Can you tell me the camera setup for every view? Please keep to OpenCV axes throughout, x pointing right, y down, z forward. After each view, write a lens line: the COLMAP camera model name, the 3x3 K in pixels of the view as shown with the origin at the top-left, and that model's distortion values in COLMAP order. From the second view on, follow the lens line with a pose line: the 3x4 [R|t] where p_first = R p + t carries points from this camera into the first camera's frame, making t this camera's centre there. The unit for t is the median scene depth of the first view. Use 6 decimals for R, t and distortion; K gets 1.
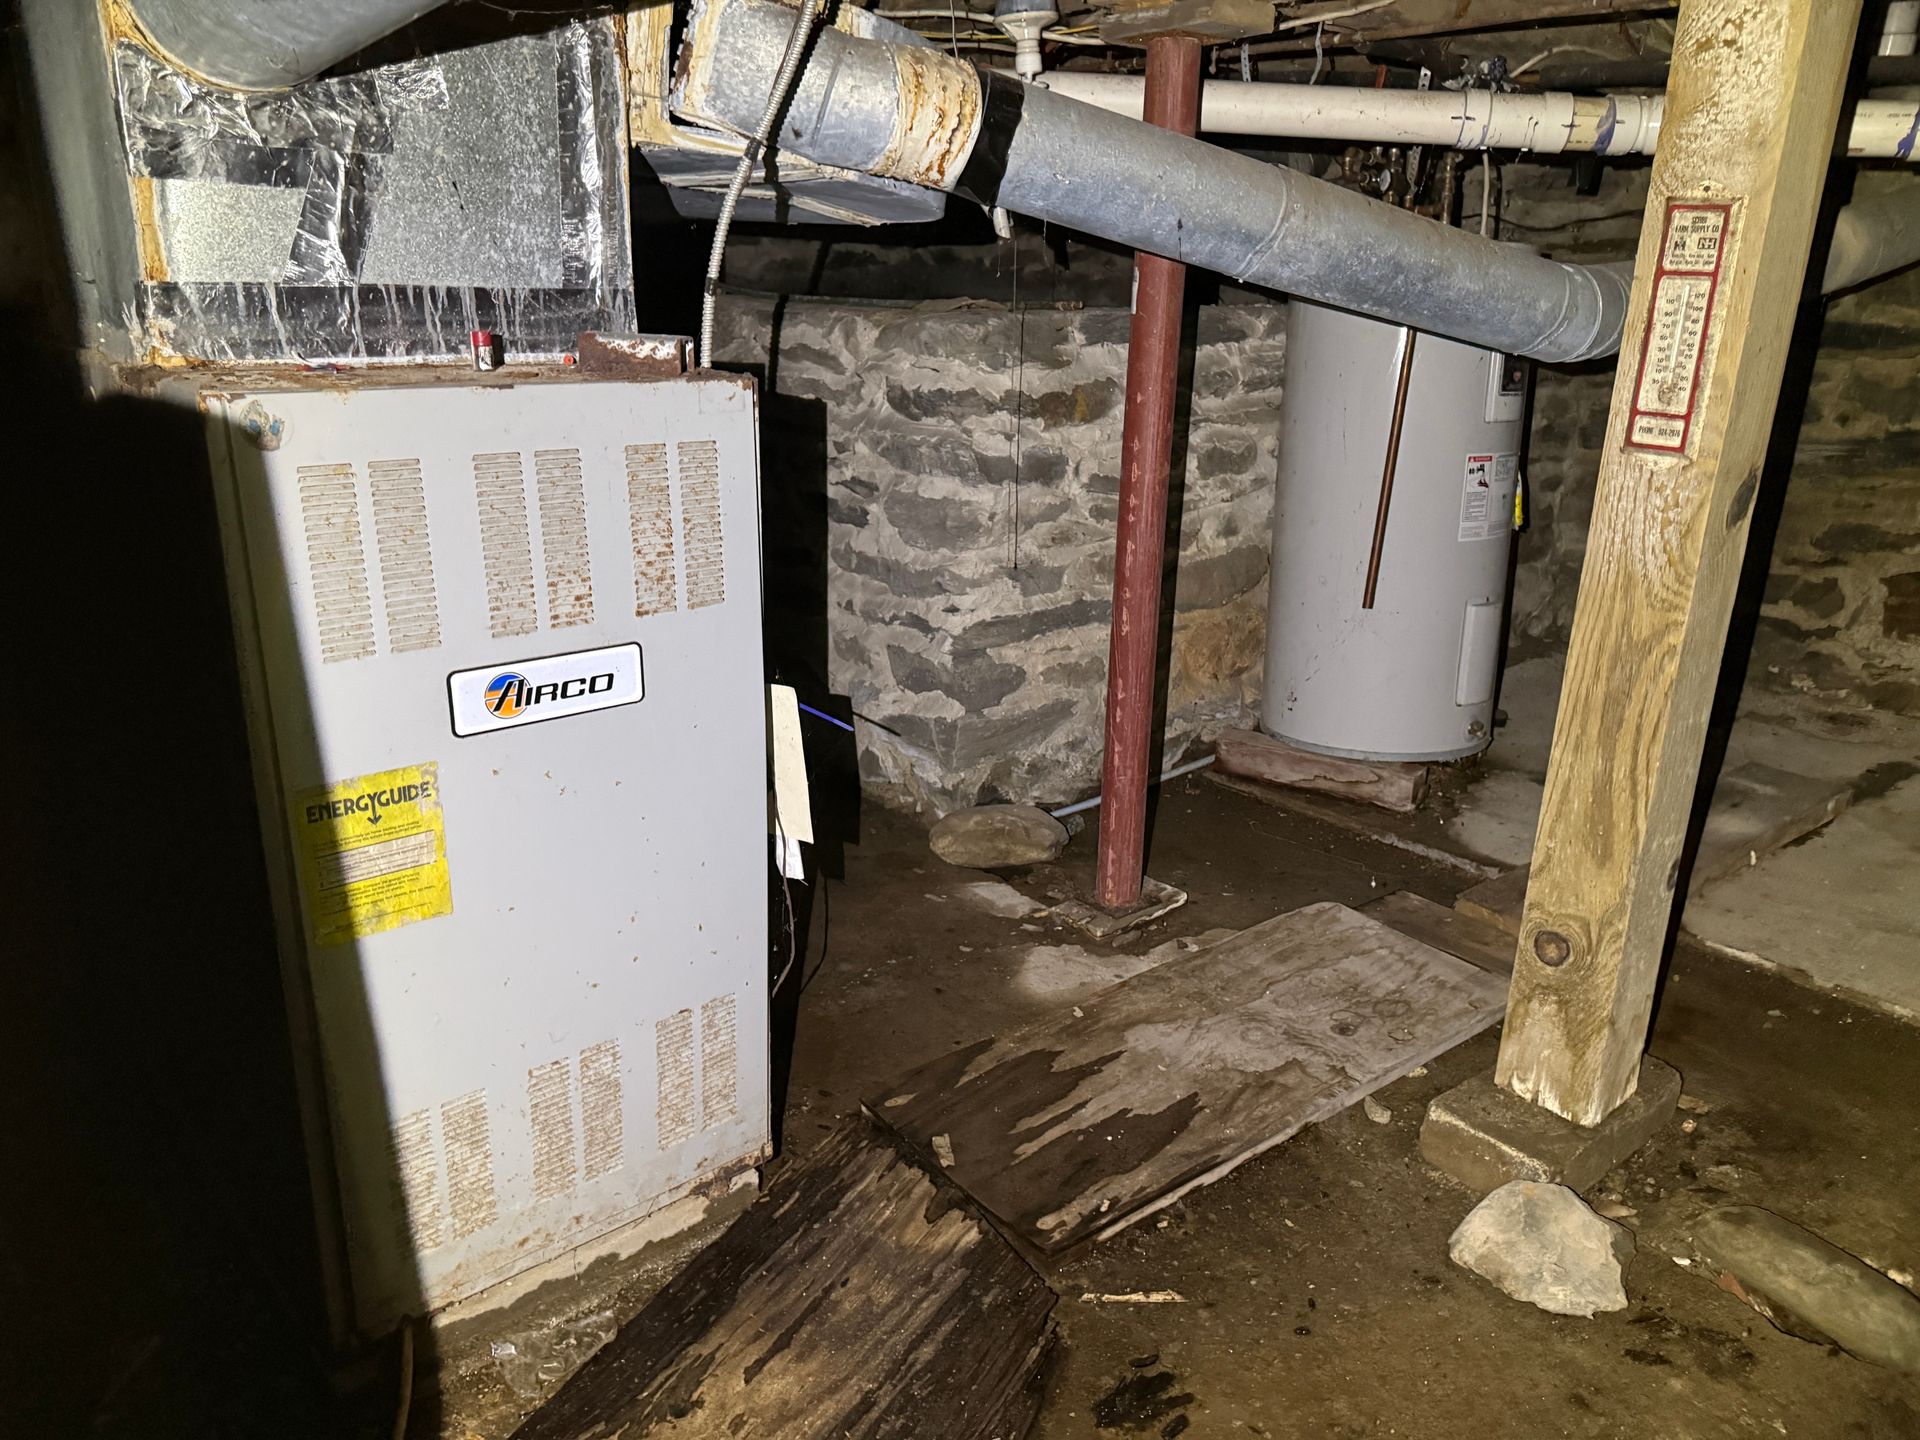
lens RADIAL K [[1341.2, 0, 953.3], [0, 1341.2, 724.6], [0, 0, 1]] dist [0.040808, -0.041504]
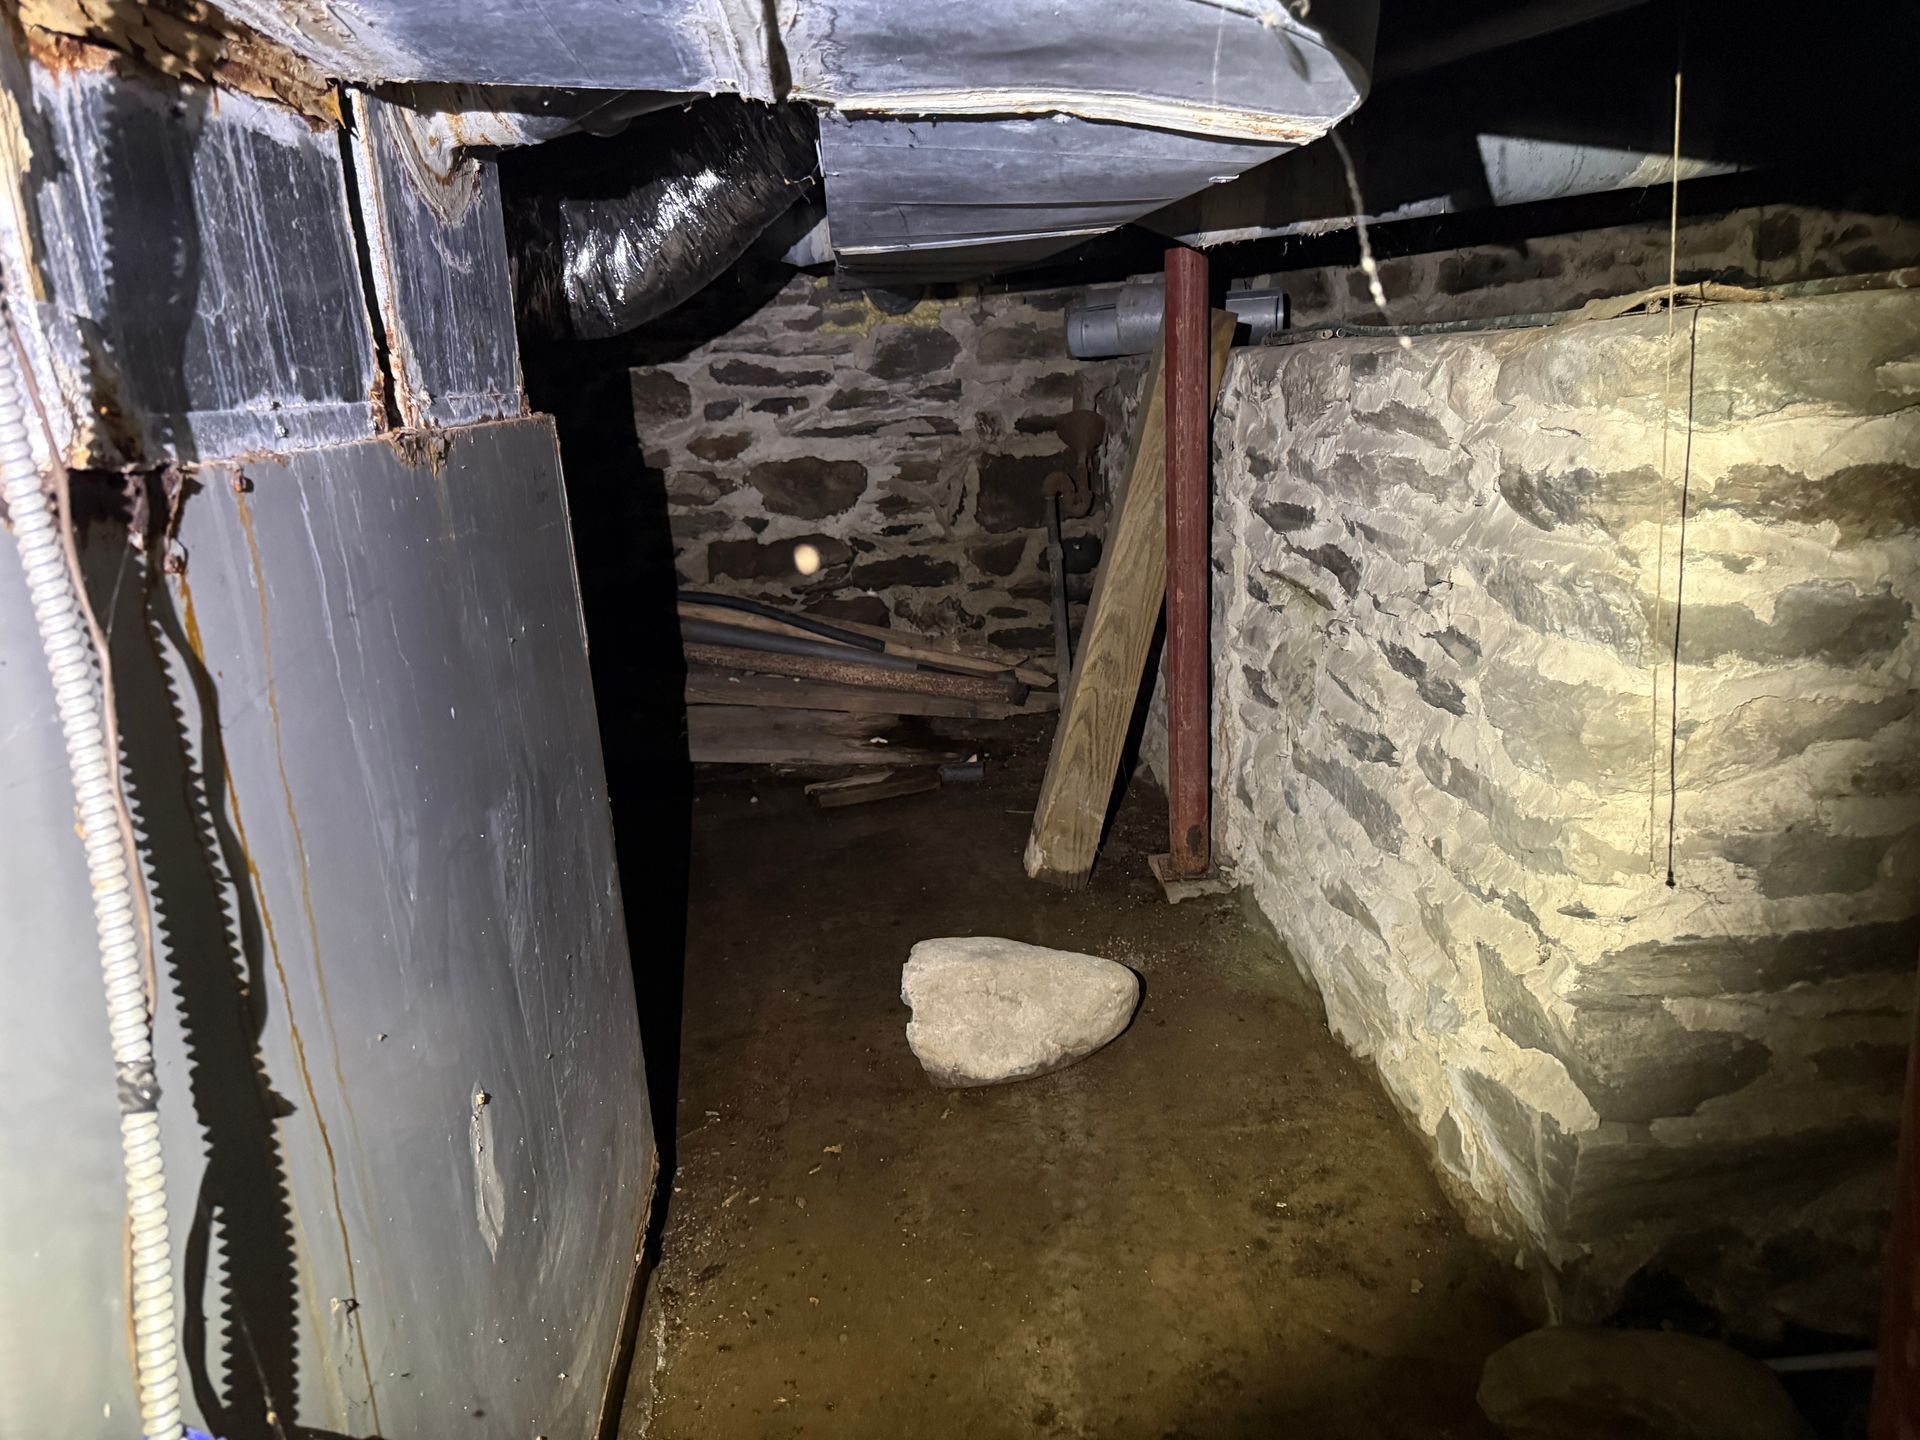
lens RADIAL K [[1341.2, 0, 957.9], [0, 1341.2, 704.7], [0, 0, 1]] dist [0.040808, -0.041504]
pose [[0.802542, 0.062287, -0.593335, 0.103174], [-0.104029, 0.993909, -0.036371, -0.117121], [0.587456, 0.090914, 0.804133, 0.455329]]
